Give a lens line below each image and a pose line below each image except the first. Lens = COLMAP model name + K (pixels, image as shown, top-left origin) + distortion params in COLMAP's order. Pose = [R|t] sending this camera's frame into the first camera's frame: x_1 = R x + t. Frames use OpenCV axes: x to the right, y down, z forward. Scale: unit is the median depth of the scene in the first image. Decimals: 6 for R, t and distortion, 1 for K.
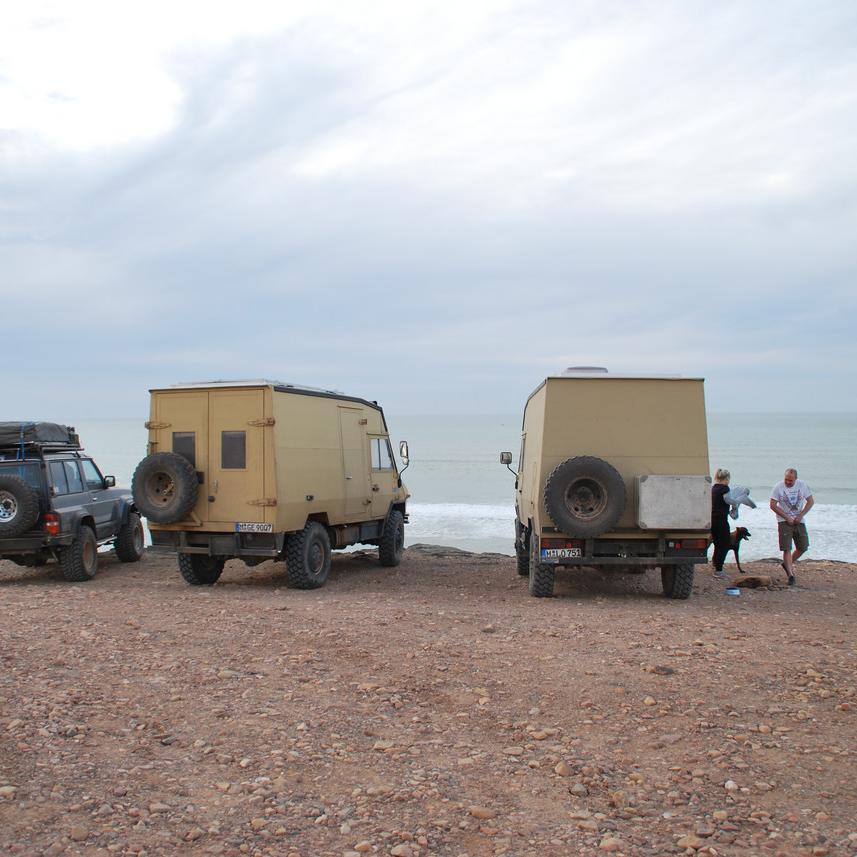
lens RADIAL K [[991.3, 0, 428.5], [0, 991.3, 428.5], [0, 0, 1]] dist [-0.154111, 0.048252]
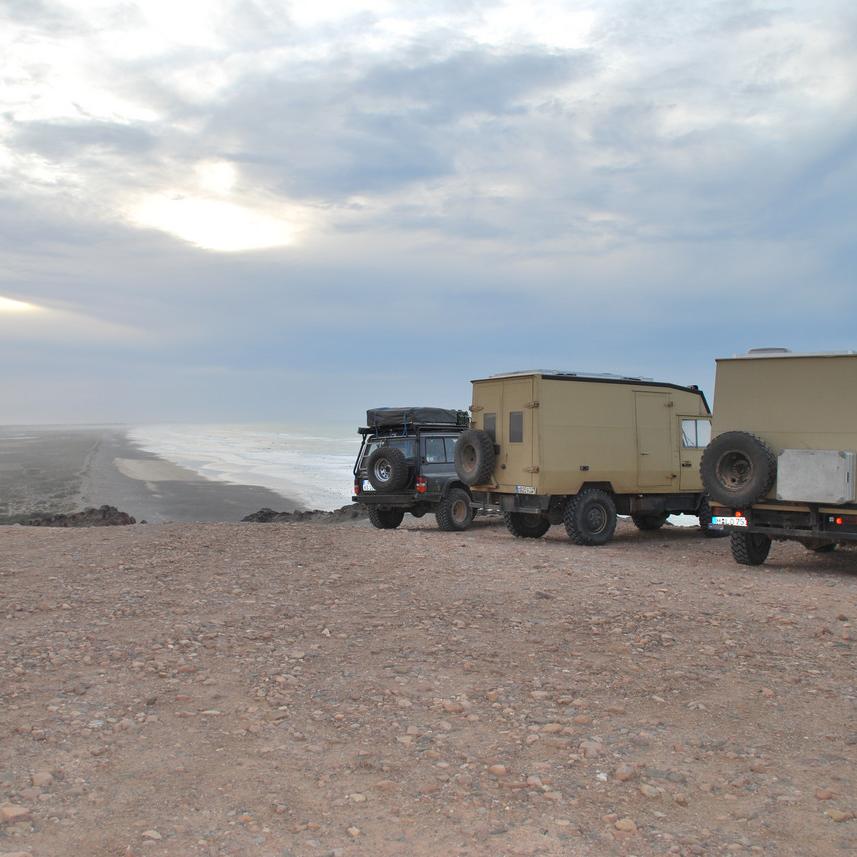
lens RADIAL K [[991.3, 0, 428.5], [0, 991.3, 428.5], [0, 0, 1]] dist [-0.154111, 0.048252]
pose [[0.771283, 0.000690, -0.636492, 0.507093], [0.004070, 0.999974, 0.006016, 0.014997], [0.636479, -0.007230, 0.771260, -0.033963]]
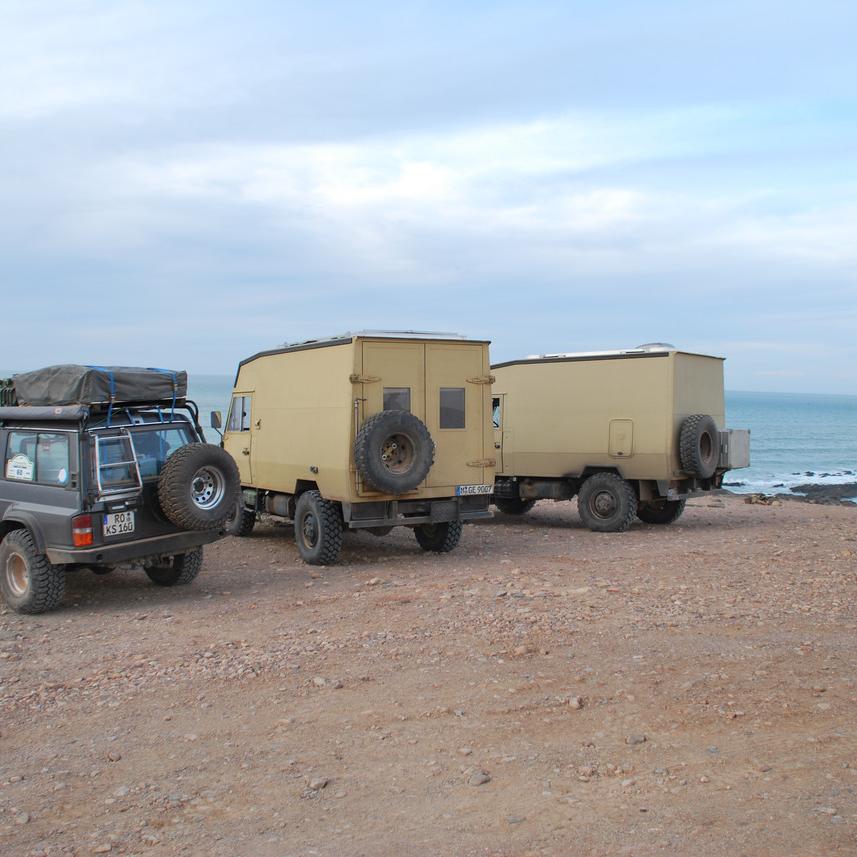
lens RADIAL K [[991.3, 0, 428.5], [0, 991.3, 428.5], [0, 0, 1]] dist [-0.154111, 0.048252]
pose [[0.621076, -0.009067, 0.783698, -0.934716], [-0.014558, 0.999627, 0.023102, 0.019292], [-0.783615, -0.025758, 0.620712, 0.431683]]
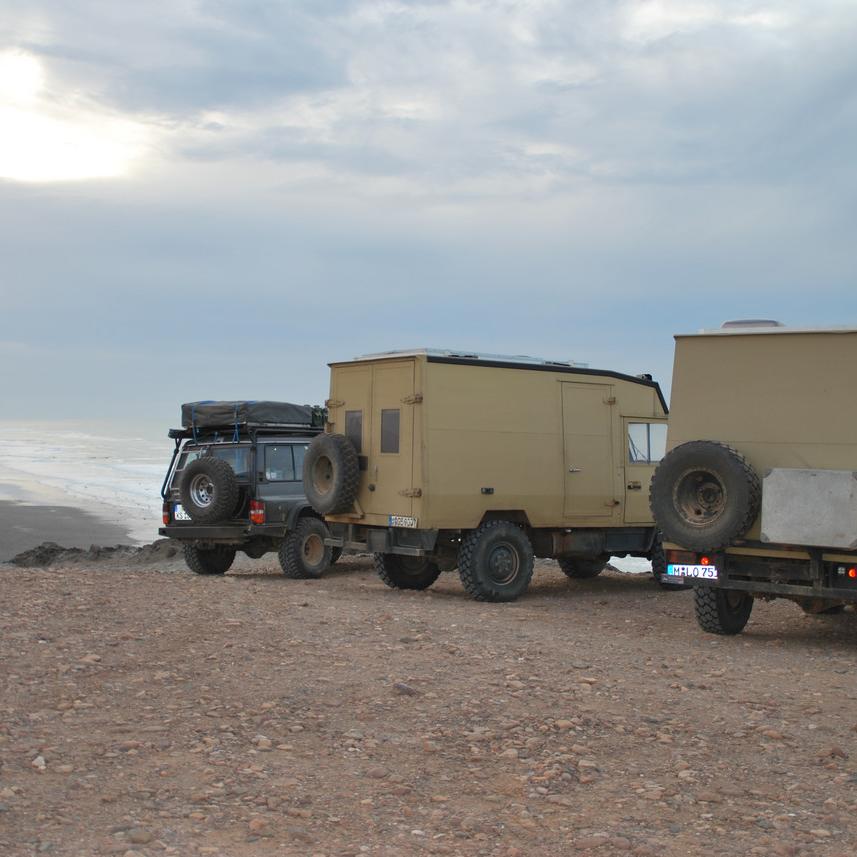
lens RADIAL K [[1327.0, 0, 428.5], [0, 1327.0, 428.5], [0, 0, 1]] dist [-0.047122, 0.016075]
pose [[0.828434, 0.007642, -0.560035, 0.476852], [-0.006581, 0.999971, 0.003910, 0.014329], [0.560048, 0.000446, 0.828460, 0.053978]]
